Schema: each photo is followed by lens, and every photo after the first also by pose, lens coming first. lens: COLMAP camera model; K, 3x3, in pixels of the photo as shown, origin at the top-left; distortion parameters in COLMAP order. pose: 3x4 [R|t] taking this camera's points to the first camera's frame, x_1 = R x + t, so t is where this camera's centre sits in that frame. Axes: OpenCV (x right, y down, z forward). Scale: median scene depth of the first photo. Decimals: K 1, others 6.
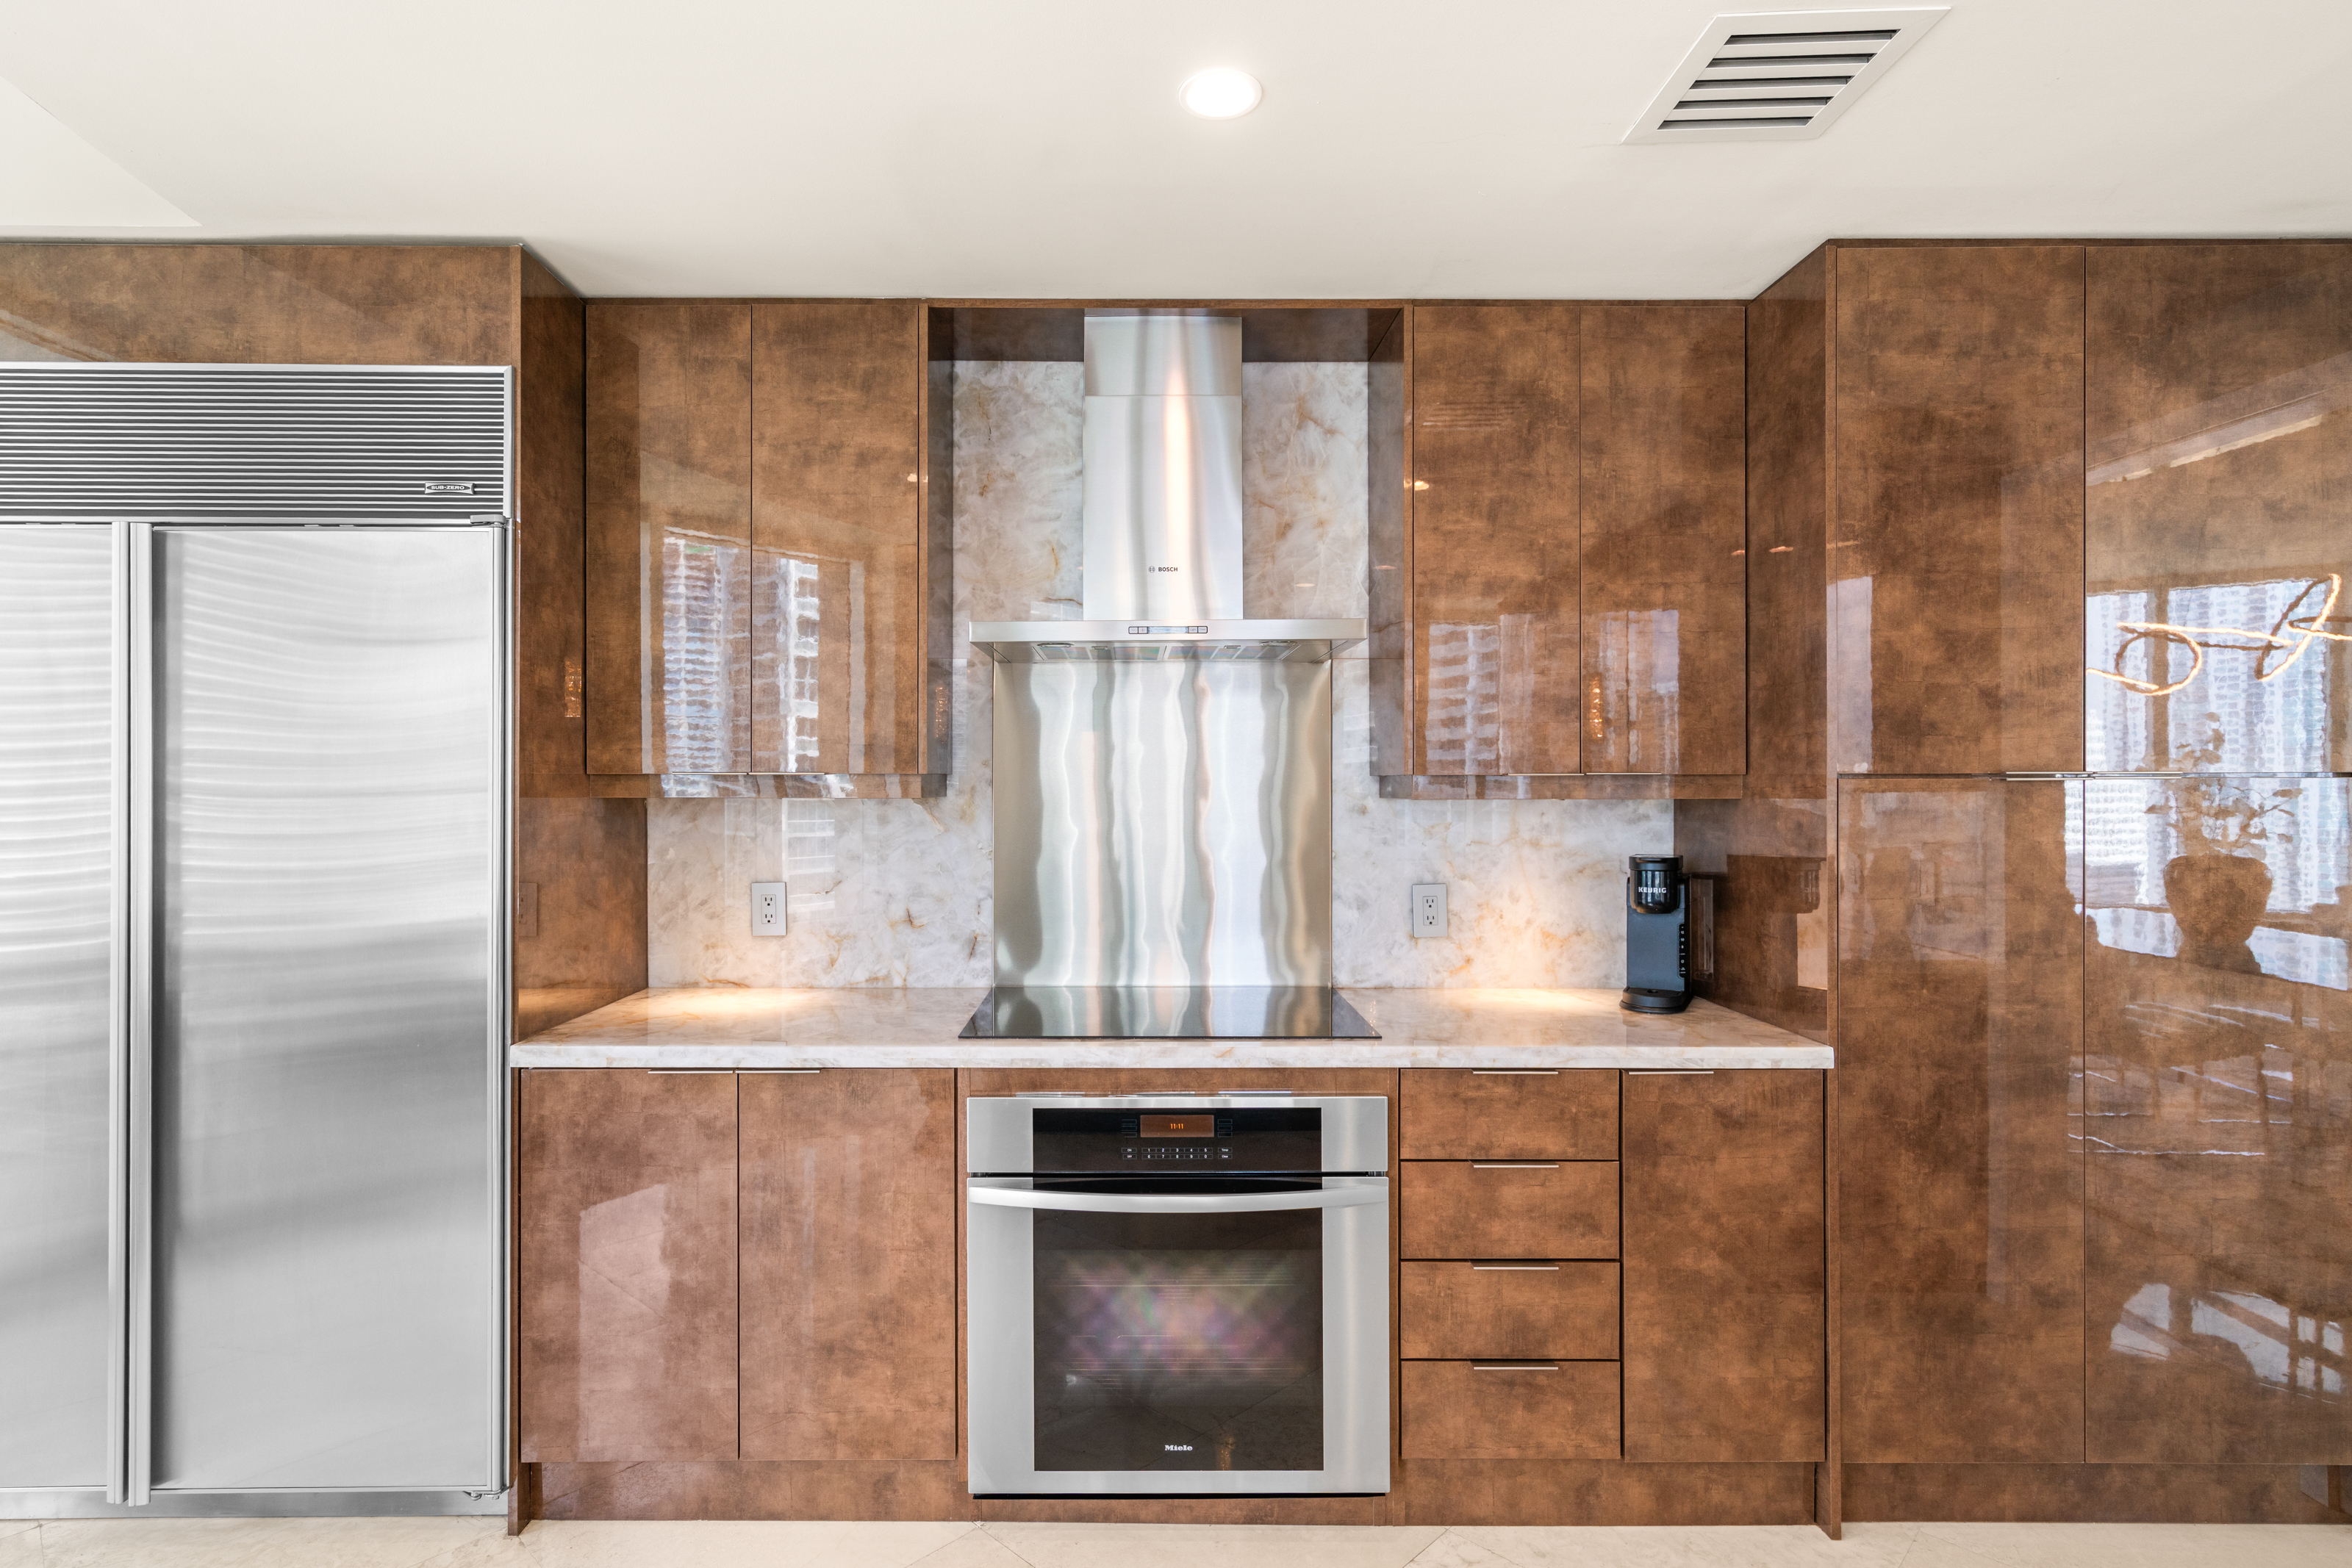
lens RADIAL K [[1188.7, 0, 1130.7], [0, 1188.7, 786.1], [0, 0, 1]] dist [0.000085, 0.001735]
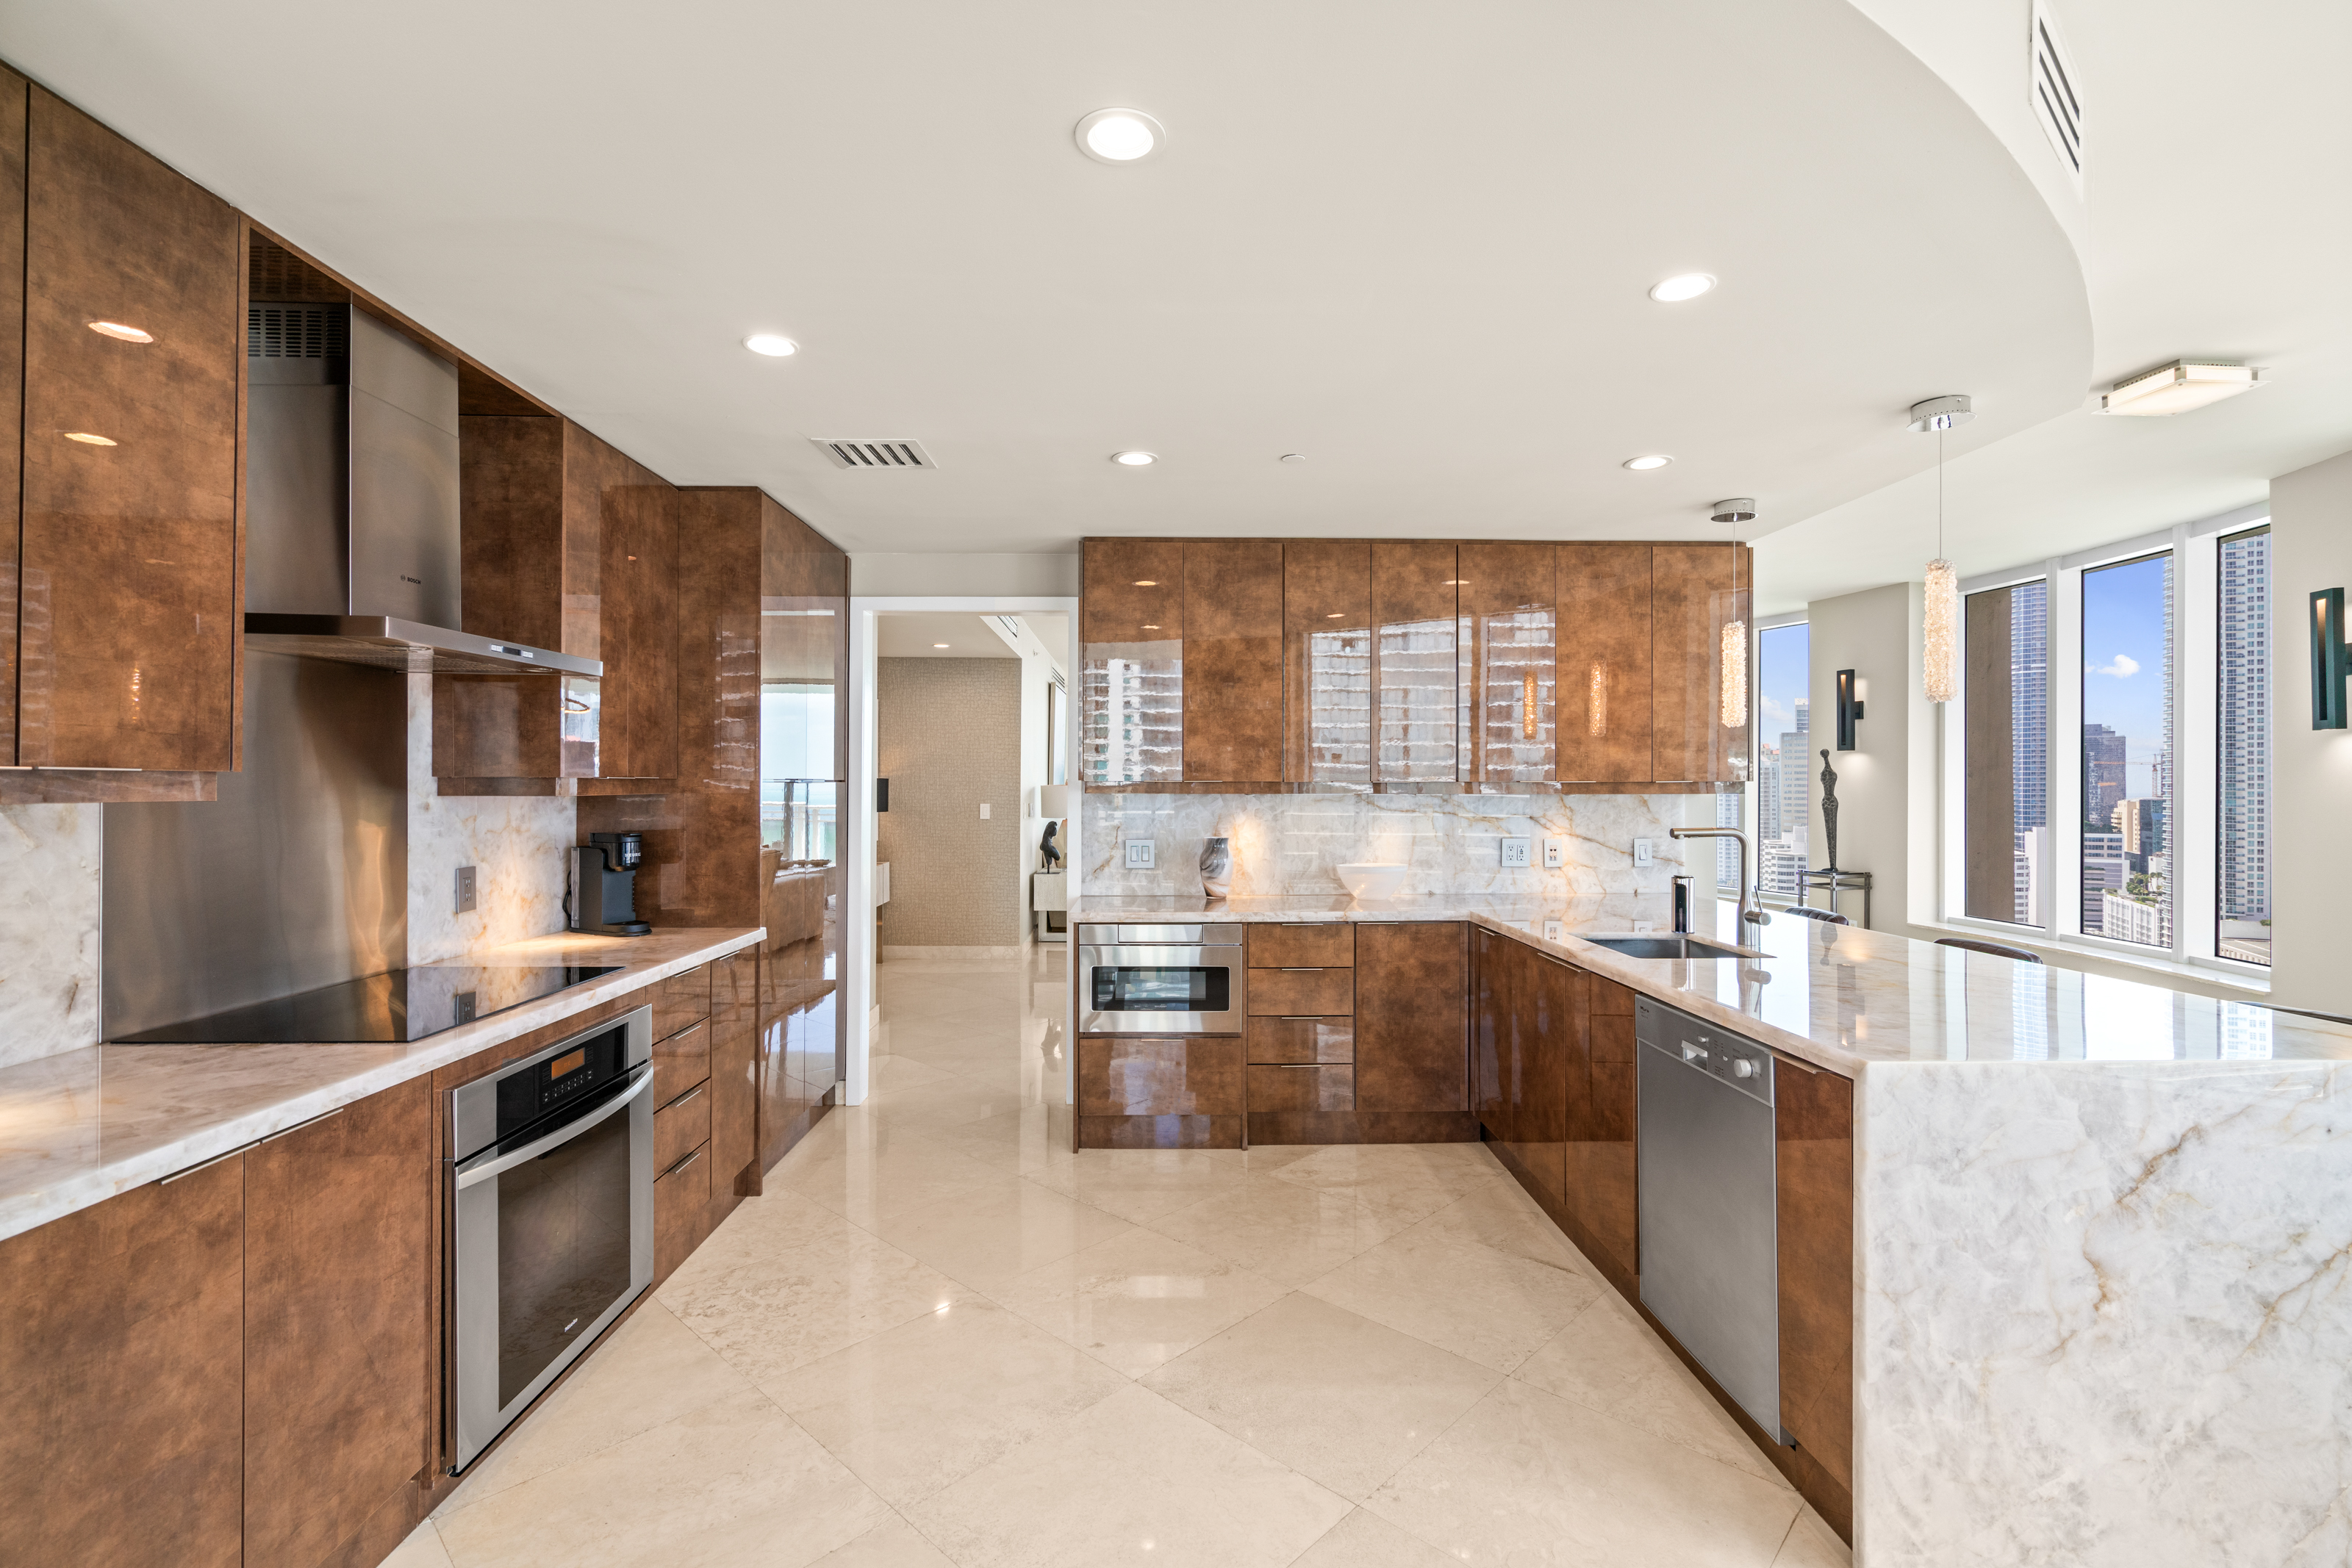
lens RADIAL K [[1056.7, 0, 1181.7], [0, 1056.7, 781.9], [0, 0, 1]] dist [-0.007998, 0.002826]
pose [[-0.027375, 0.002928, 0.999621, -1.044058], [-0.002438, 0.999993, -0.002995, -0.002840], [-0.999622, -0.002519, -0.027368, 0.390900]]
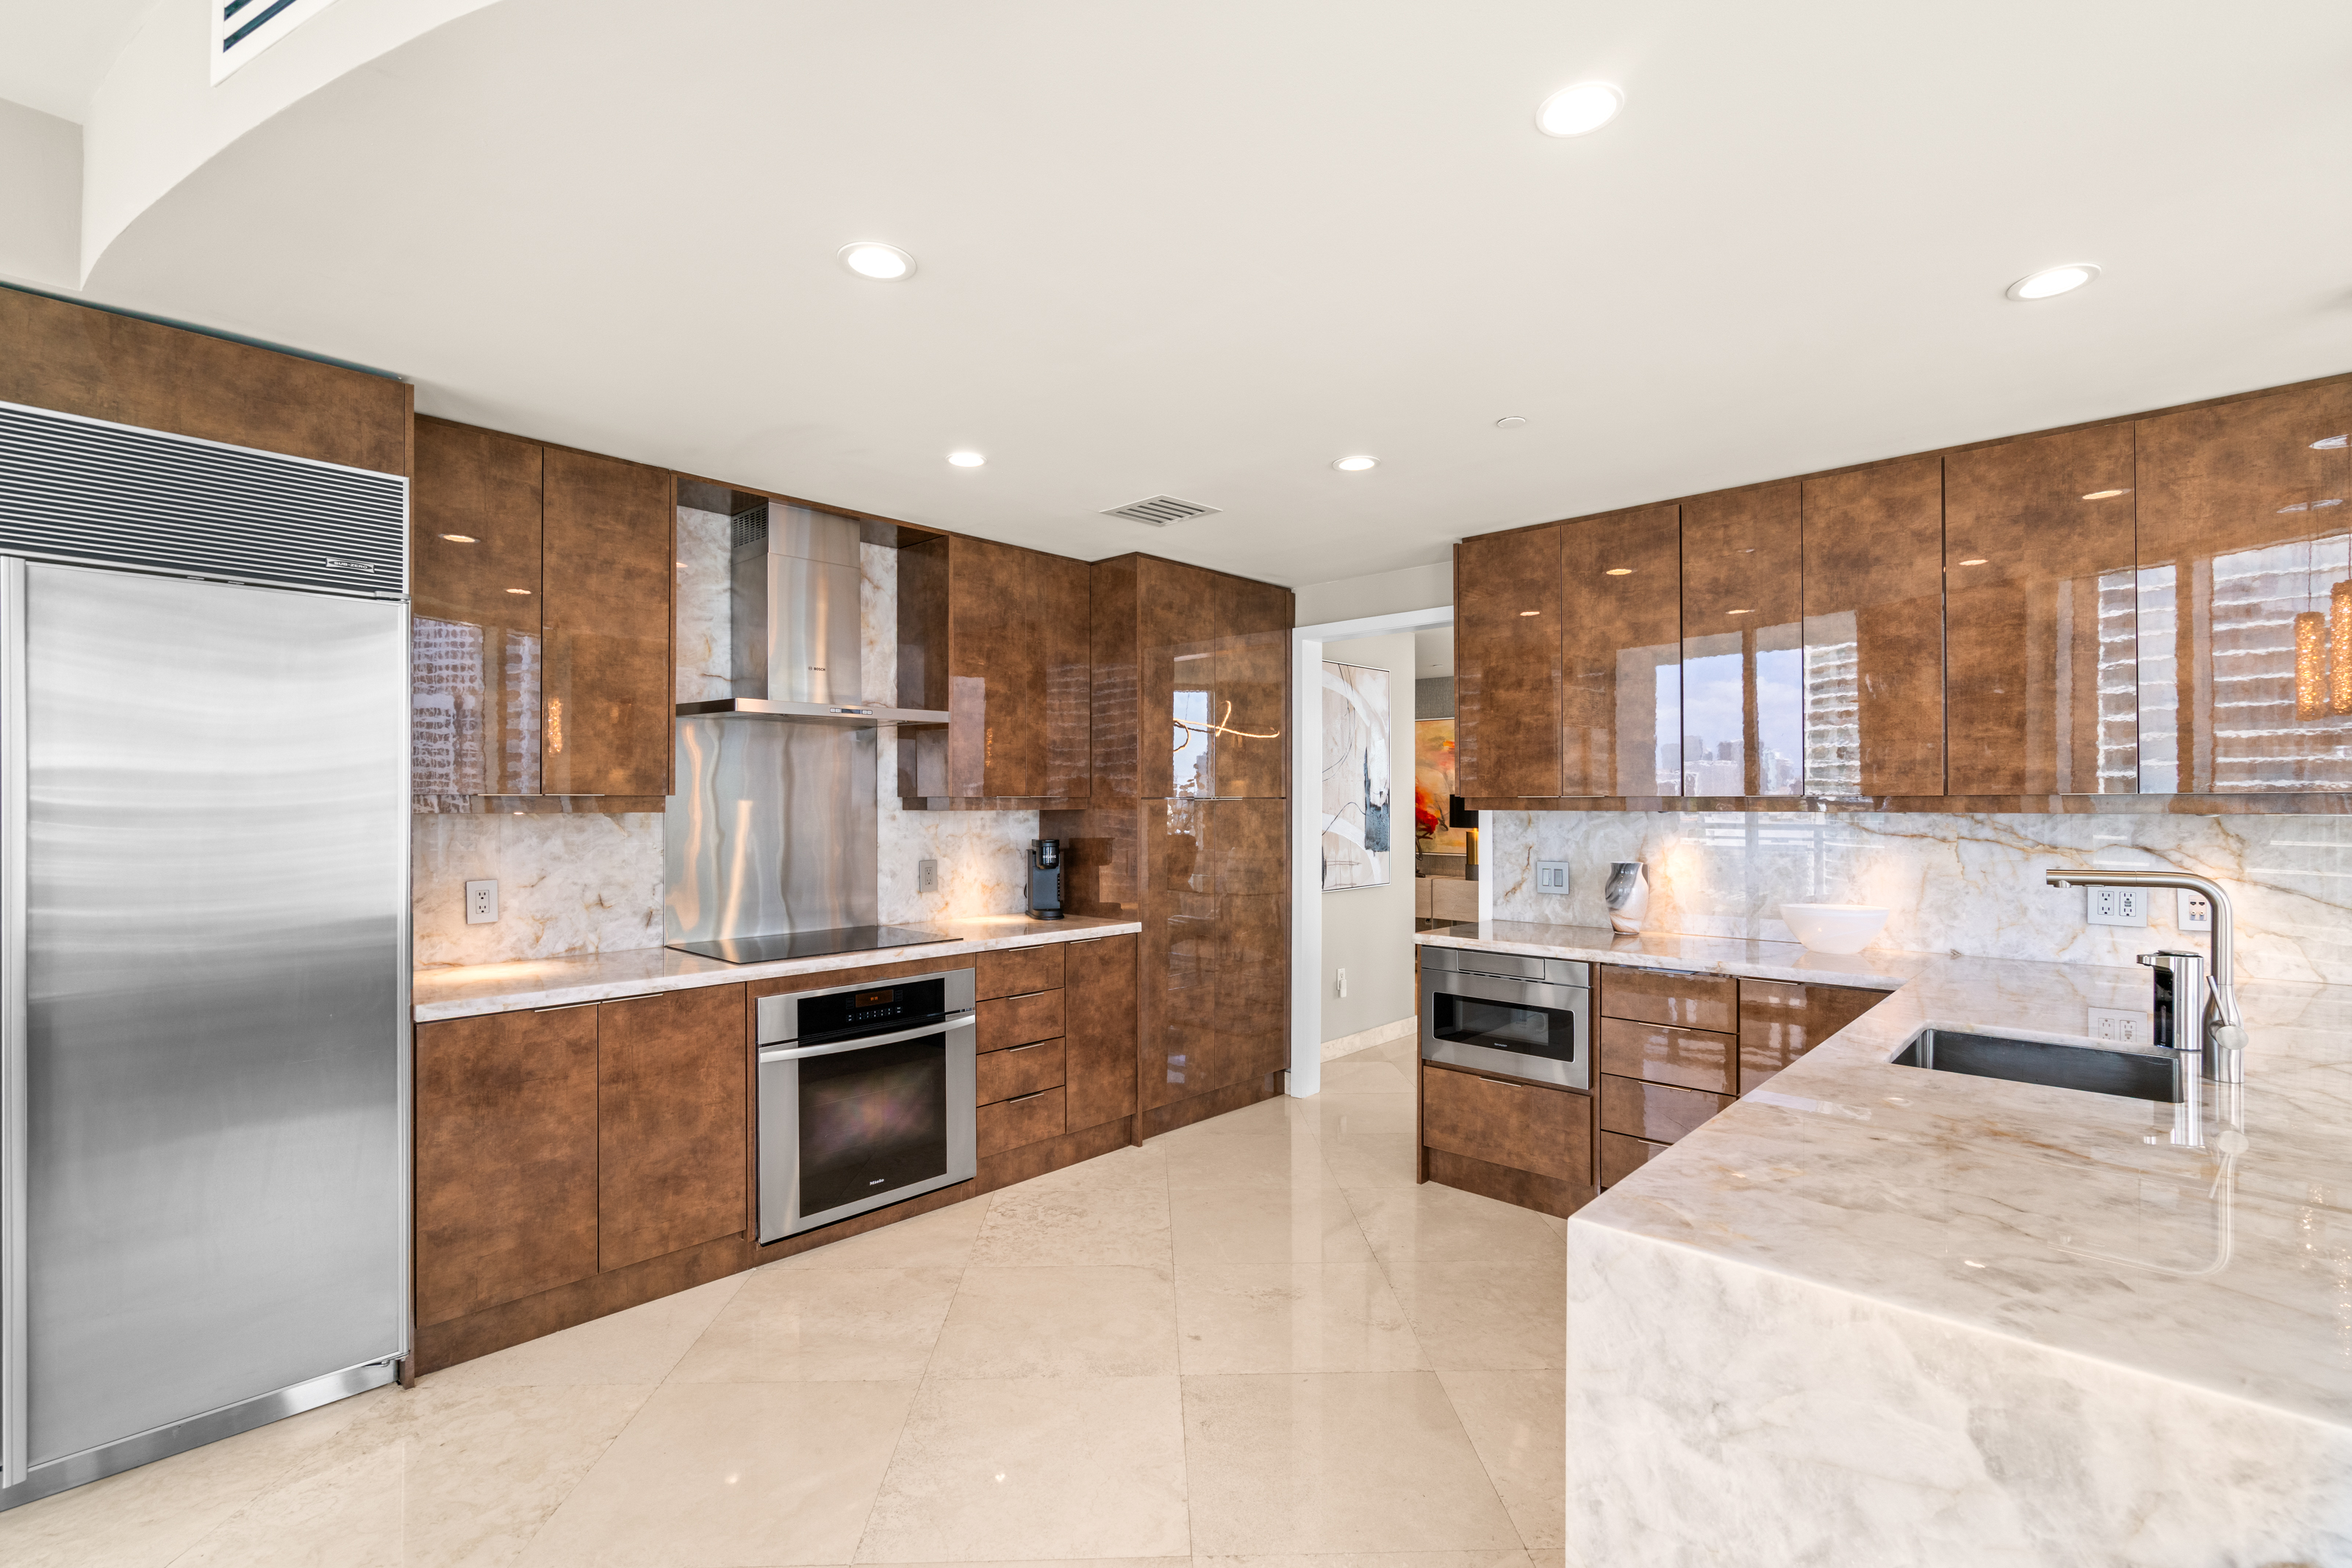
lens RADIAL K [[1061.9, 0, 1178.5], [0, 1061.9, 798.8], [0, 0, 1]] dist [-0.012018, 0.004342]
pose [[0.683089, 0.001030, 0.730334, -0.779430], [0.000796, 0.999997, -0.002154, -0.003286], [-0.730334, 0.002053, 0.683087, -0.382461]]
